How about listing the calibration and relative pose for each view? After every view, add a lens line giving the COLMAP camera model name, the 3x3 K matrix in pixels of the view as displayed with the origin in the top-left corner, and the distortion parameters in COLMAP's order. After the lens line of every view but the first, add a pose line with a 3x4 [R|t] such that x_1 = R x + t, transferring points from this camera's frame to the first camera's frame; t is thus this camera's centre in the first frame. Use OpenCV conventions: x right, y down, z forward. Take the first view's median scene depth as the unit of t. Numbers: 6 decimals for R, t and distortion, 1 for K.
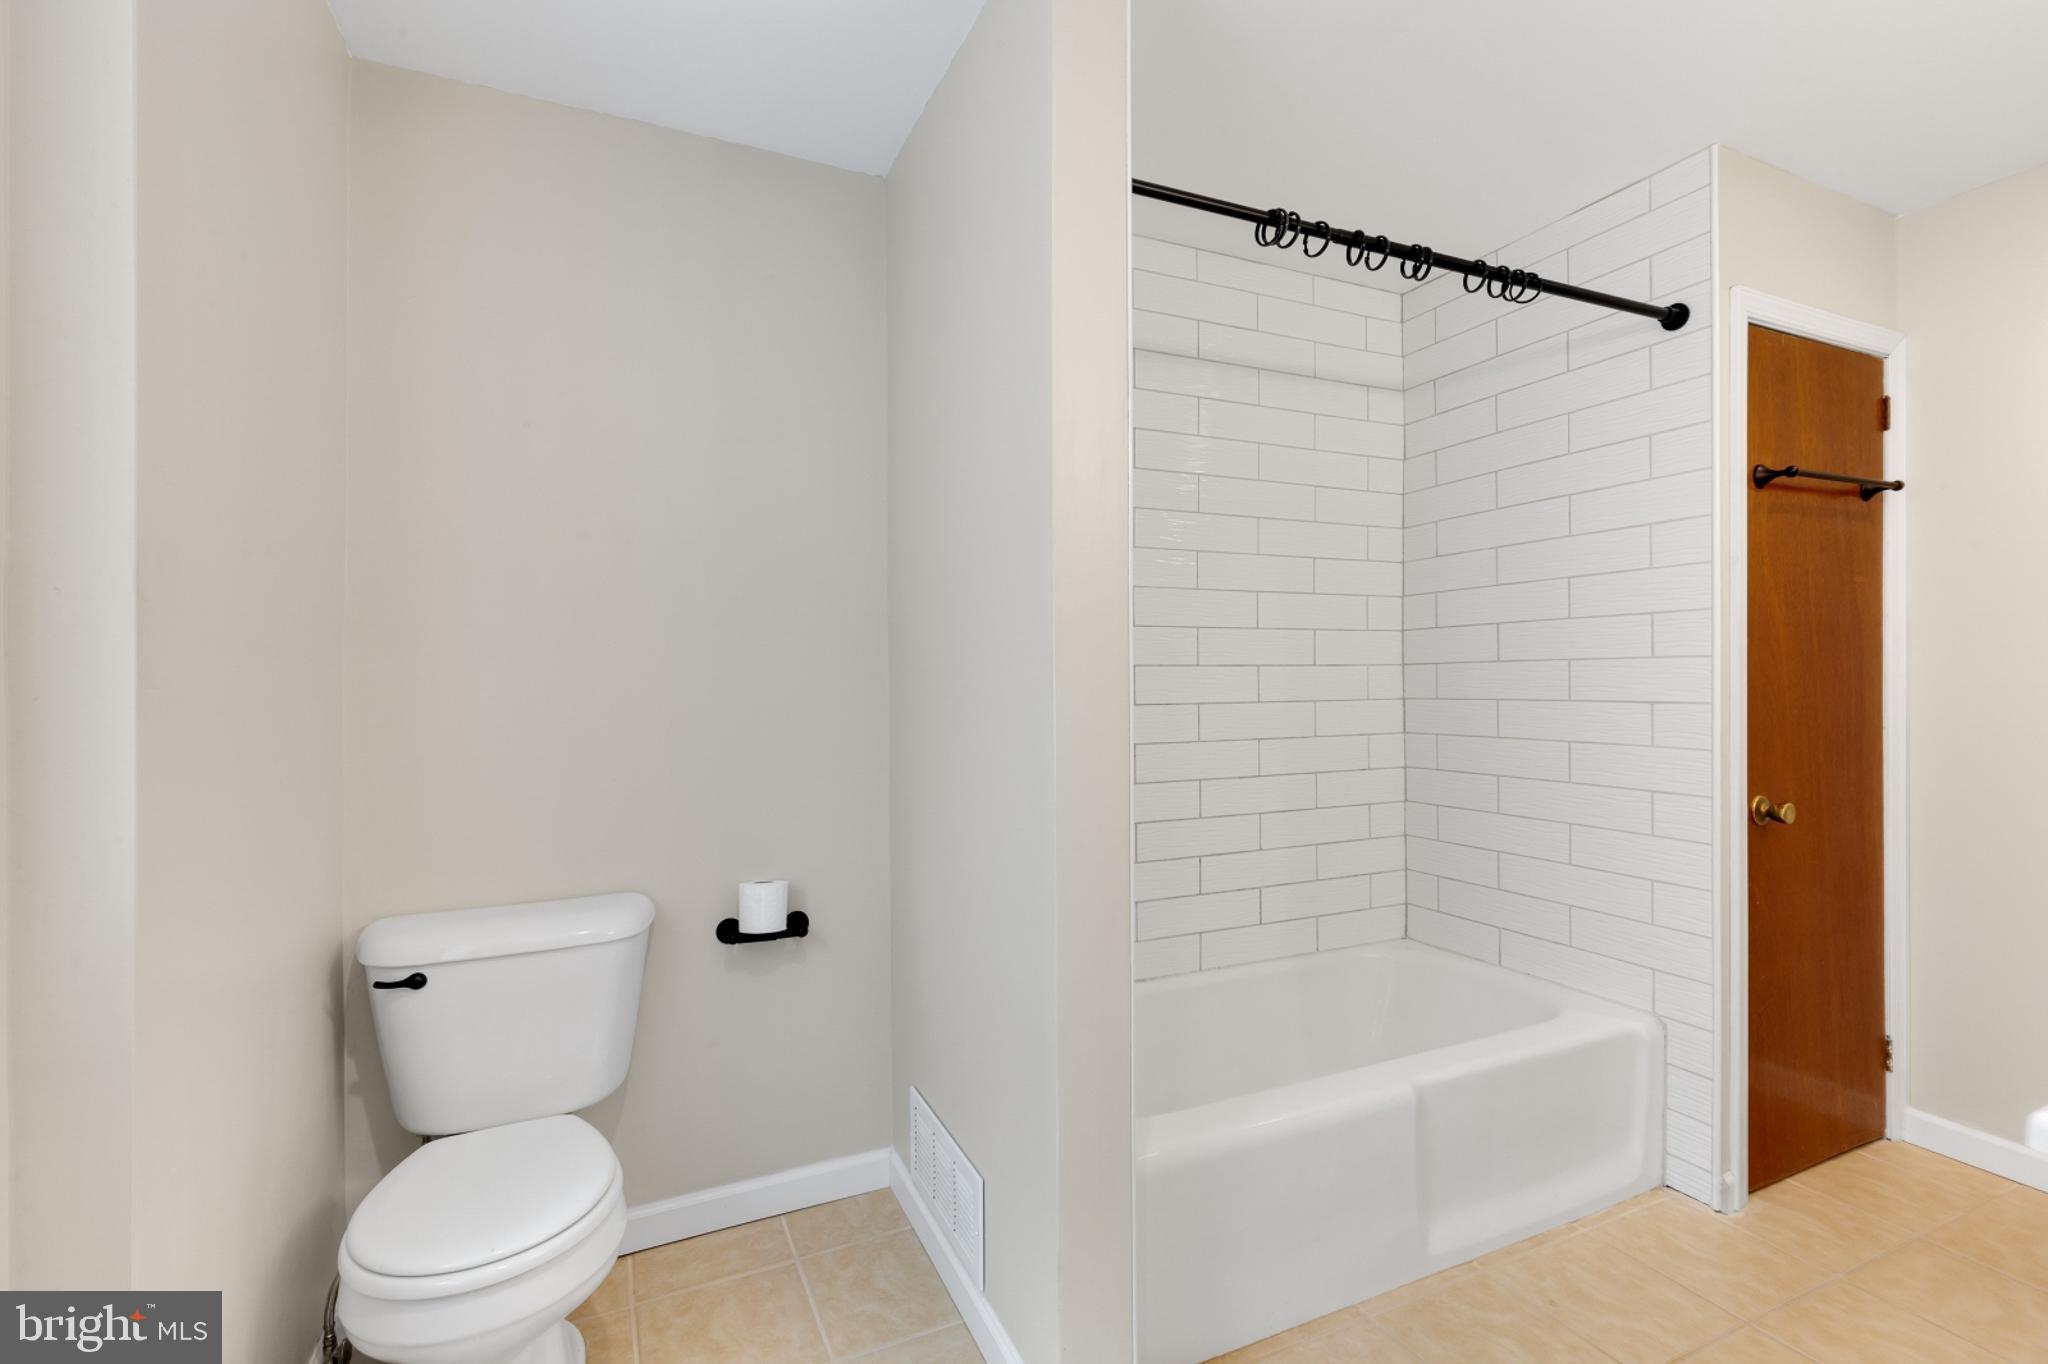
lens RADIAL K [[941.8, 0, 1020.9], [0, 941.8, 676.6], [0, 0, 1]] dist [0.007061, -0.003925]
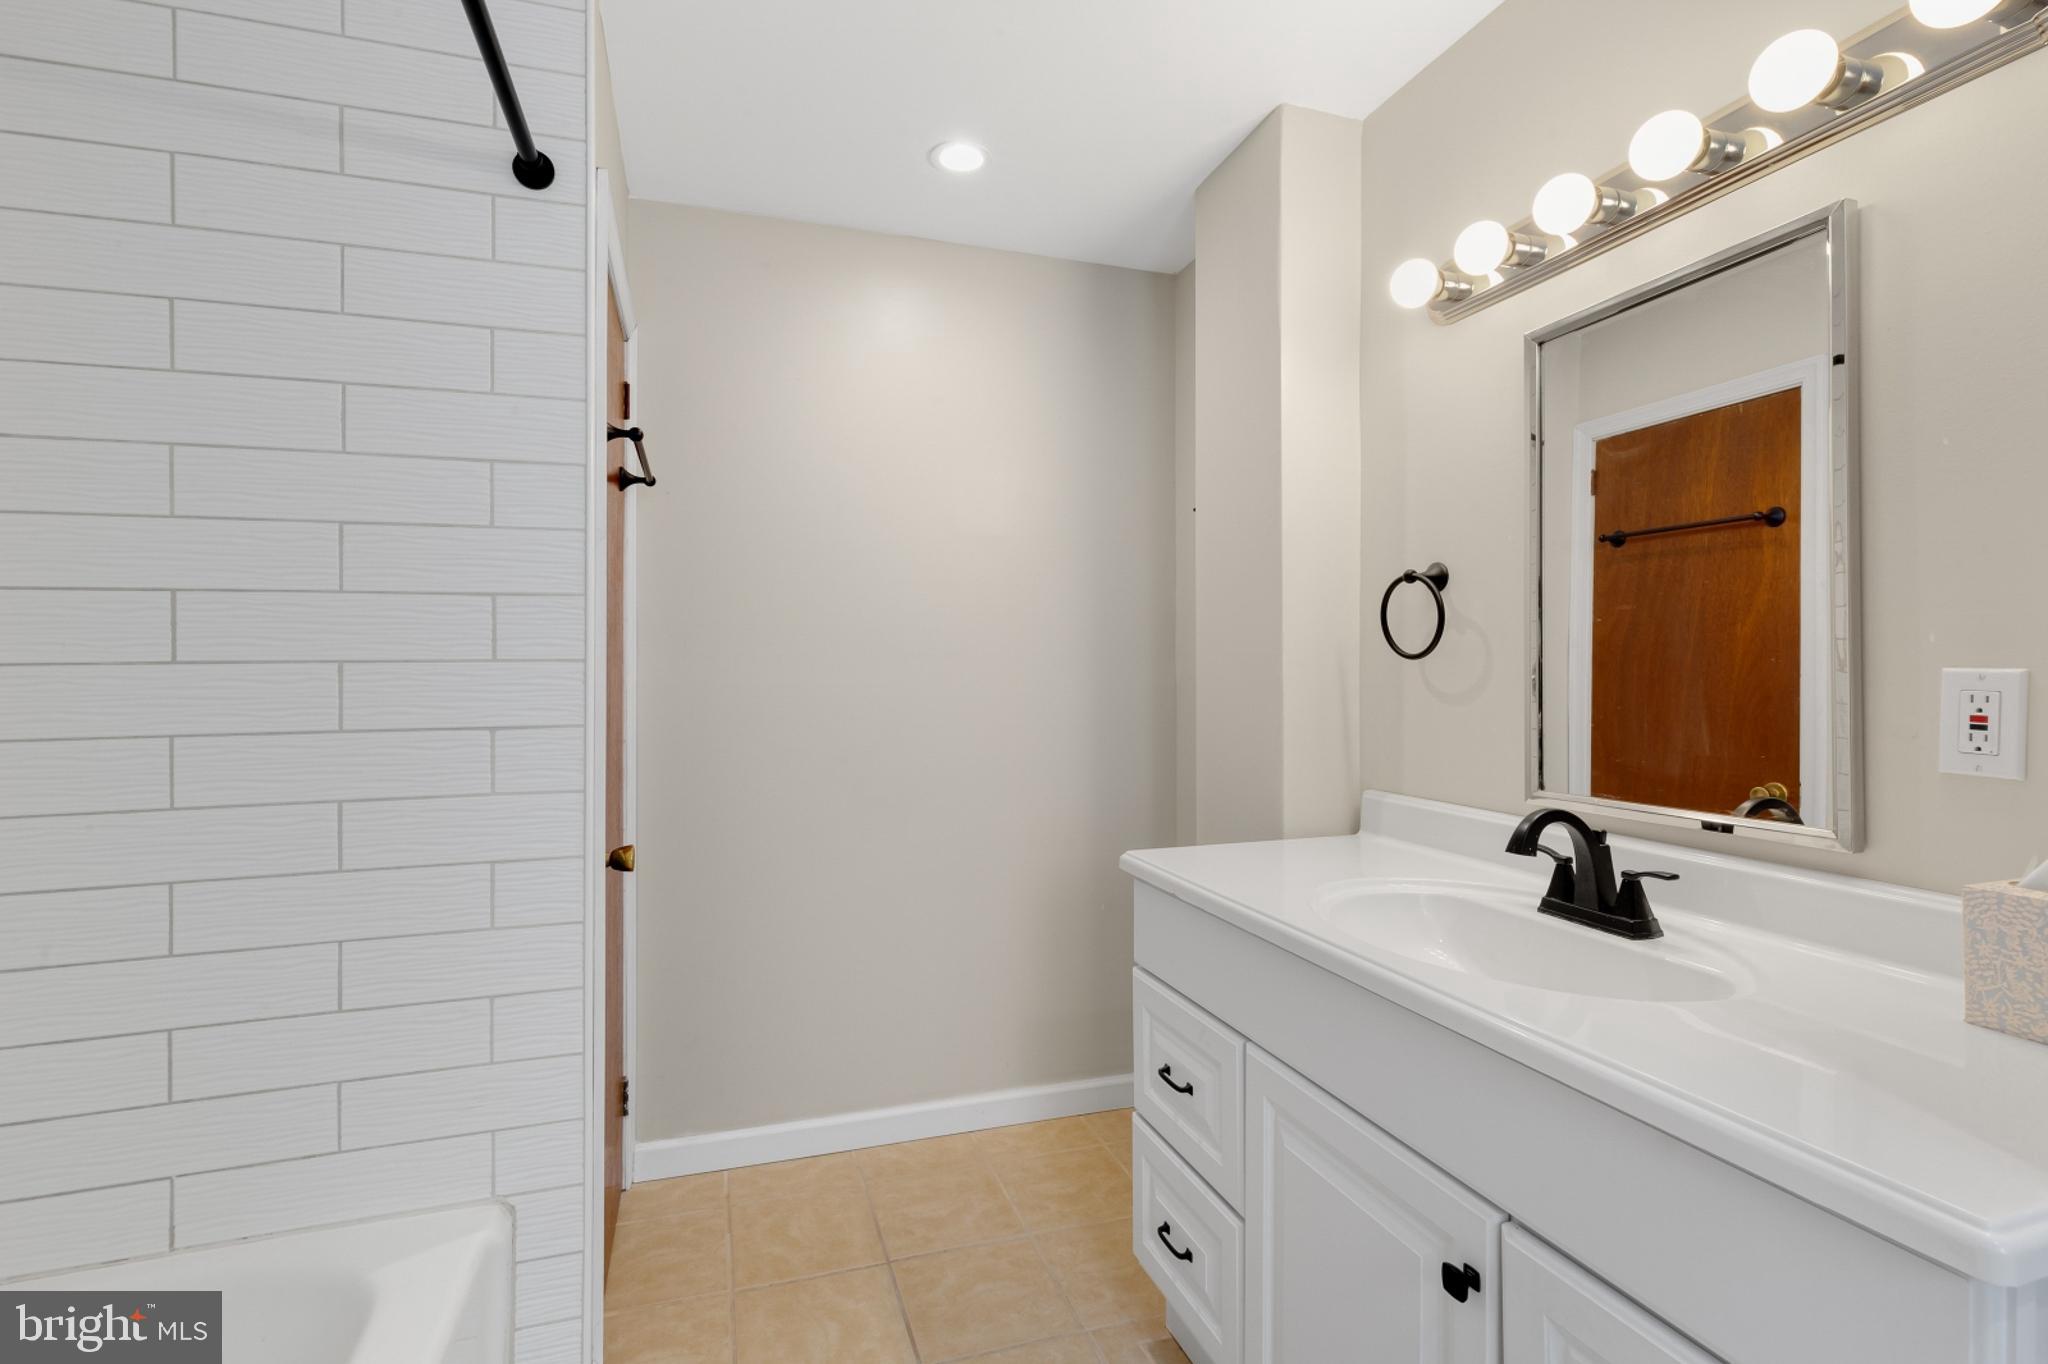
lens RADIAL K [[941.8, 0, 1013.2], [0, 941.8, 667.6], [0, 0, 1]] dist [0.007061, -0.003925]
pose [[0.128149, 0.010971, 0.991694, 0.054567], [0.004326, 0.999923, -0.011621, -0.006225], [-0.991745, 0.005779, 0.128092, 0.540307]]
